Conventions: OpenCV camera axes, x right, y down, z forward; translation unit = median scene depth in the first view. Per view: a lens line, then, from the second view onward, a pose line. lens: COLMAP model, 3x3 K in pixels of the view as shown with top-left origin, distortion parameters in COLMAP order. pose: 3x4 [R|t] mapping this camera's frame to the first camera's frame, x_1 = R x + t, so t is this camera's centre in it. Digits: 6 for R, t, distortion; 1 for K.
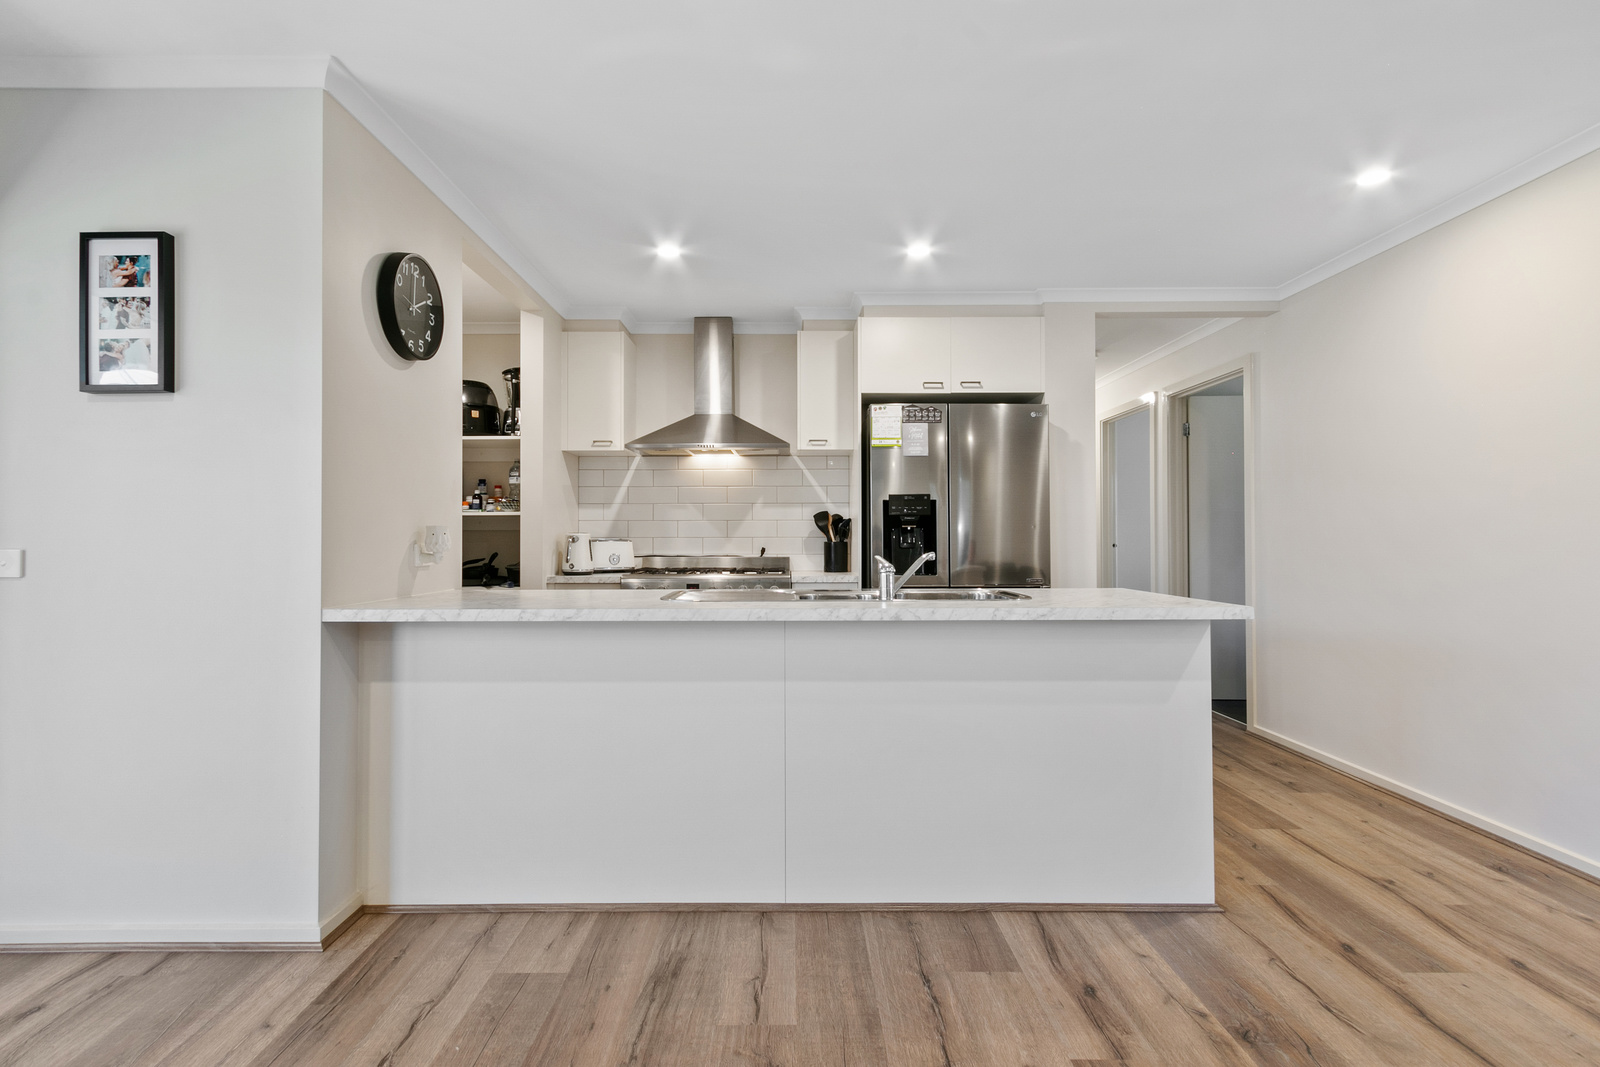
lens RADIAL K [[737.8, 0, 790.6], [0, 737.8, 530.7], [0, 0, 1]] dist [0.001667, -0.000570]
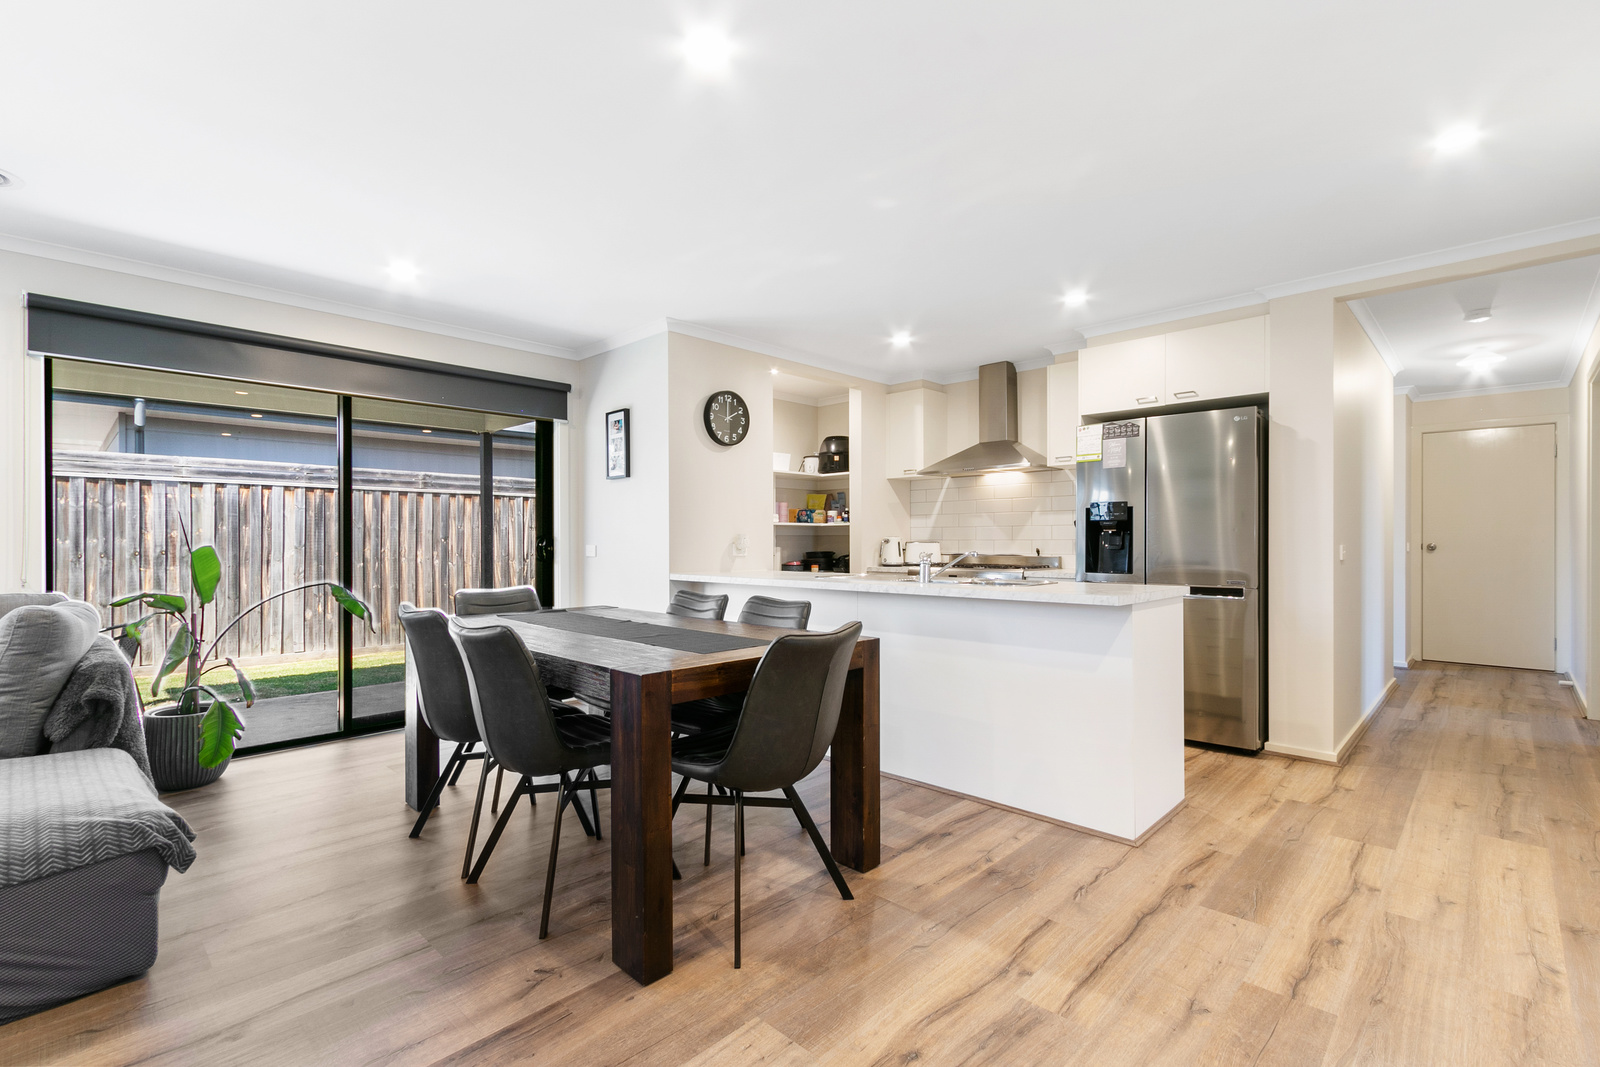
lens RADIAL K [[726.1, 0, 787.5], [0, 726.1, 542.5], [0, 0, 1]] dist [0.002729, -0.000614]
pose [[0.715527, 0.001532, -0.698583, 0.623990], [0.007213, 0.999928, 0.009581, -0.001300], [0.698547, -0.011894, 0.715465, -0.156841]]
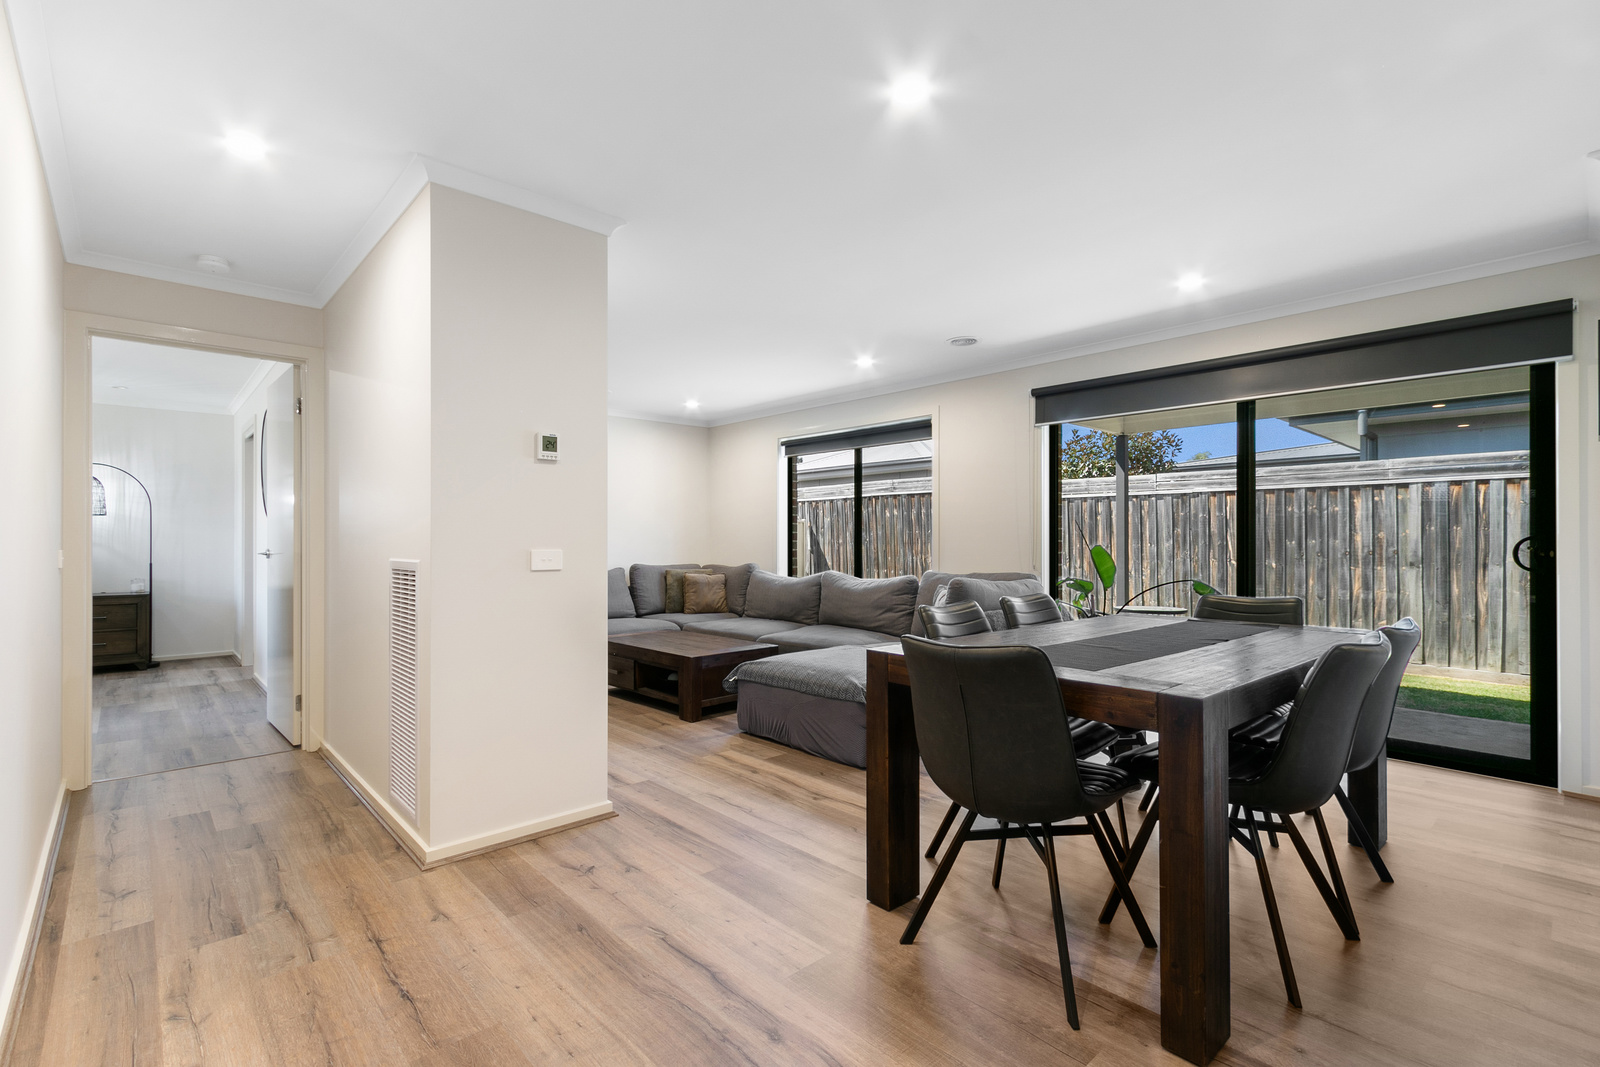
lens RADIAL K [[722.8, 0, 780.9], [0, 722.8, 539.2], [0, 0, 1]] dist [0.003167, -0.000694]
pose [[-0.746023, -0.002688, -0.665914, 0.671877], [0.004856, 0.999943, -0.009476, 0.005692], [0.665902, -0.010303, -0.745968, 0.555001]]
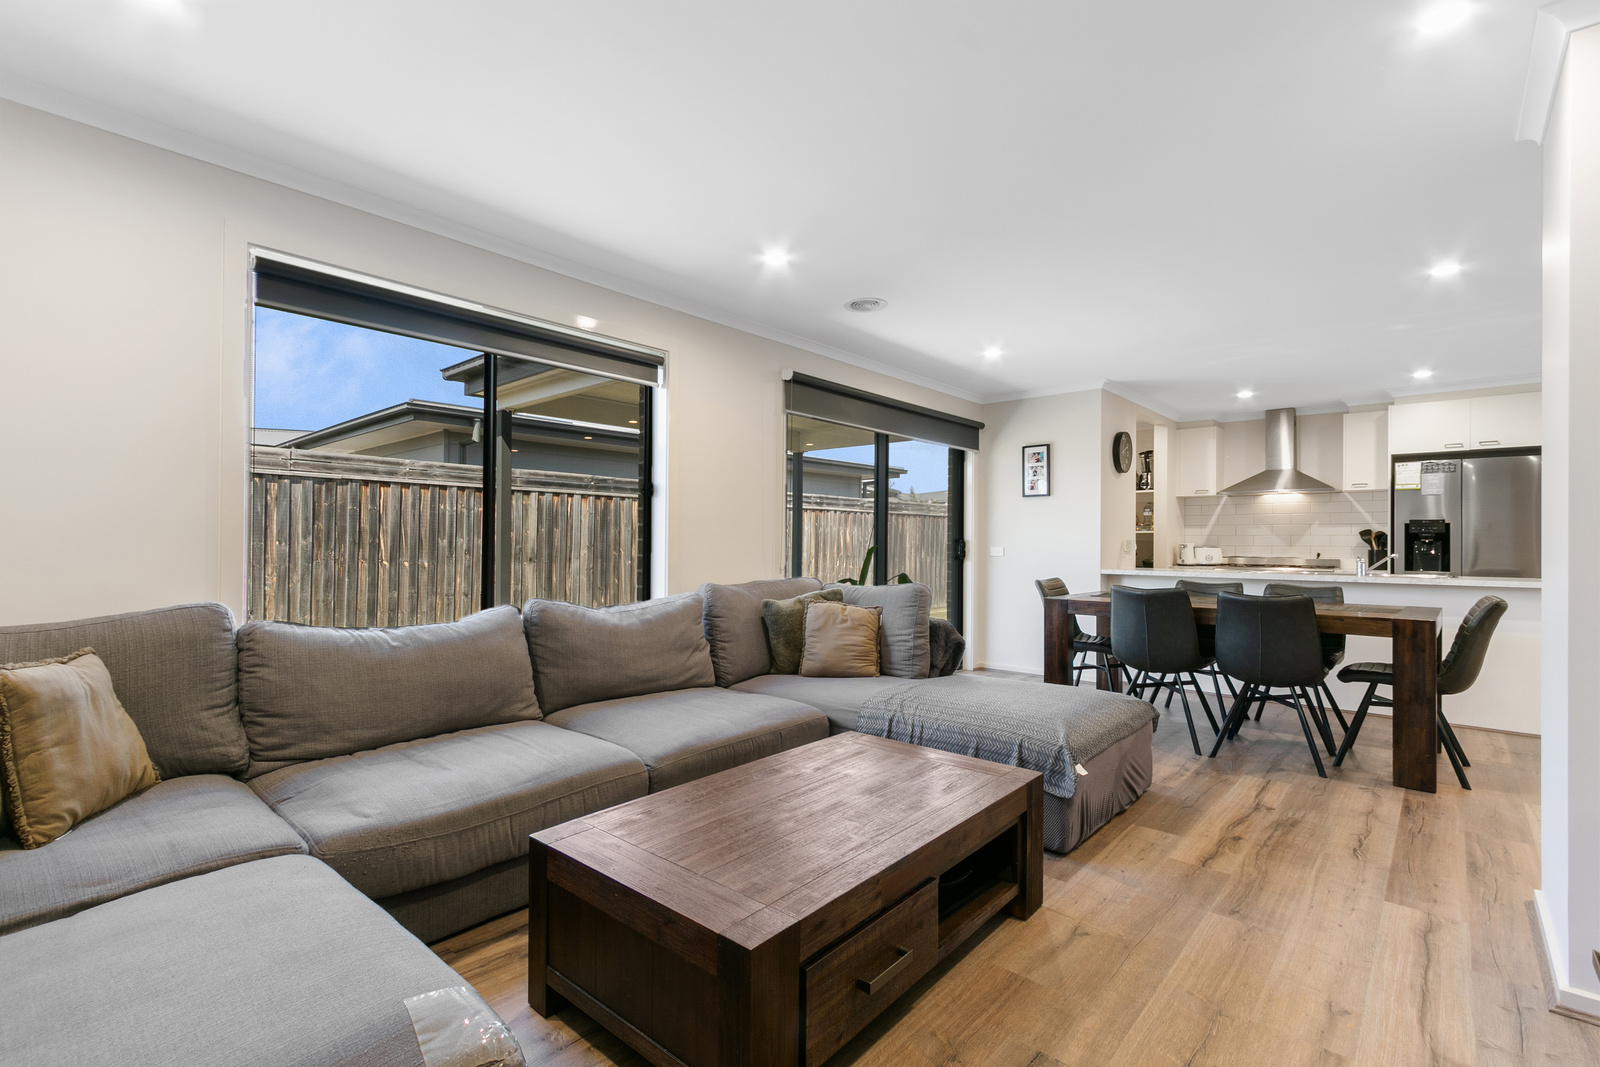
lens RADIAL K [[722.8, 0, 780.9], [0, 722.8, 539.2], [0, 0, 1]] dist [0.003167, -0.000694]
pose [[0.733241, 0.001022, -0.679968, 0.210955], [-0.001772, 0.999998, -0.000408, -0.004067], [0.679966, 0.001504, 0.733242, -1.098863]]
